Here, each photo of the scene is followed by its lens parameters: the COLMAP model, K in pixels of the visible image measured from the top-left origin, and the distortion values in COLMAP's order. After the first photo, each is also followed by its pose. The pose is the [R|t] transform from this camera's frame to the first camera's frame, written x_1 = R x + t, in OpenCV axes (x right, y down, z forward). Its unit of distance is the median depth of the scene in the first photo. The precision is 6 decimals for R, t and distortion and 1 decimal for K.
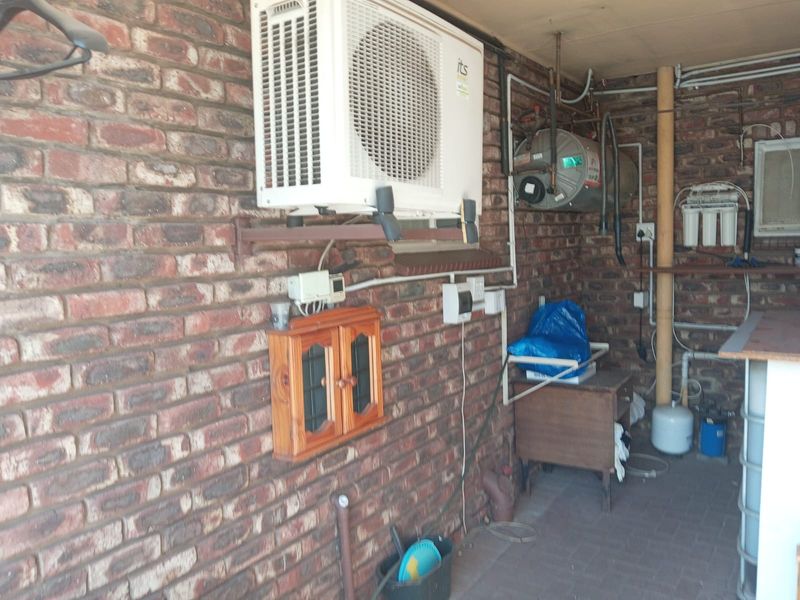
lens RADIAL K [[620.6, 0, 404.7], [0, 620.6, 301.0], [0, 0, 1]] dist [-0.006449, -0.019608]
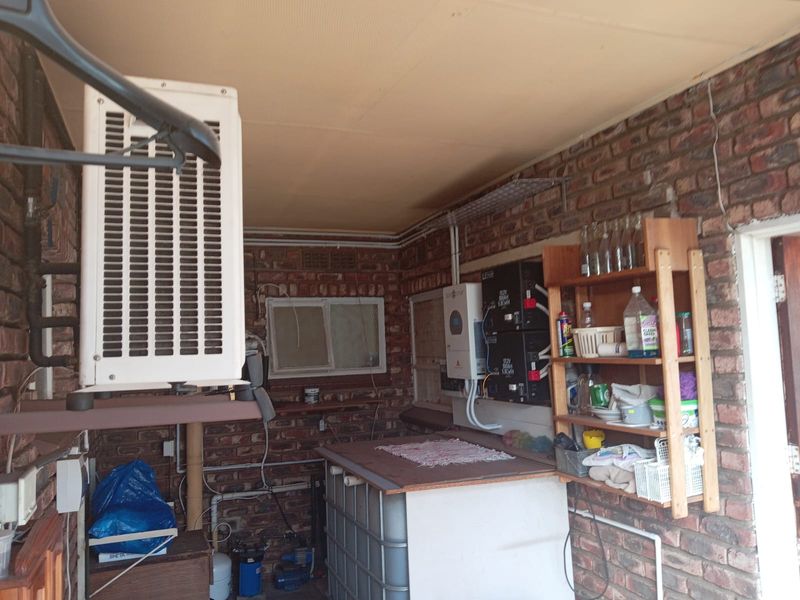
lens RADIAL K [[620.6, 0, 399.5], [0, 620.6, 293.2], [0, 0, 1]] dist [-0.006449, -0.019608]
pose [[0.569826, 0.081431, 0.817721, -0.245807], [0.102787, 0.980201, -0.169238, -0.042478], [-0.815312, 0.180488, 0.550174, 0.147934]]
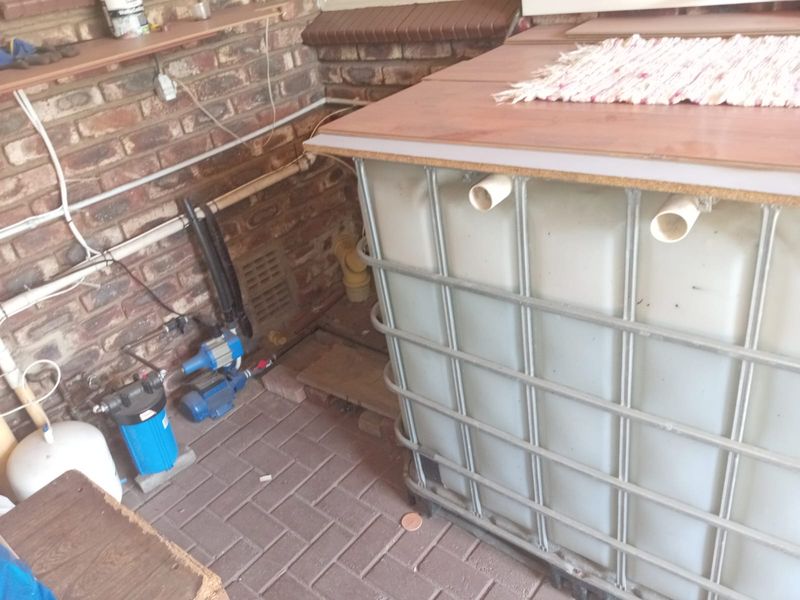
lens RADIAL K [[620.6, 0, 404.2], [0, 620.6, 299.3], [0, 0, 1]] dist [-0.006449, -0.019608]
pose [[0.106214, -0.489696, 0.865399, 0.147523], [0.258003, 0.854087, 0.451630, -0.041070], [-0.960288, 0.175306, 0.217059, 0.690263]]
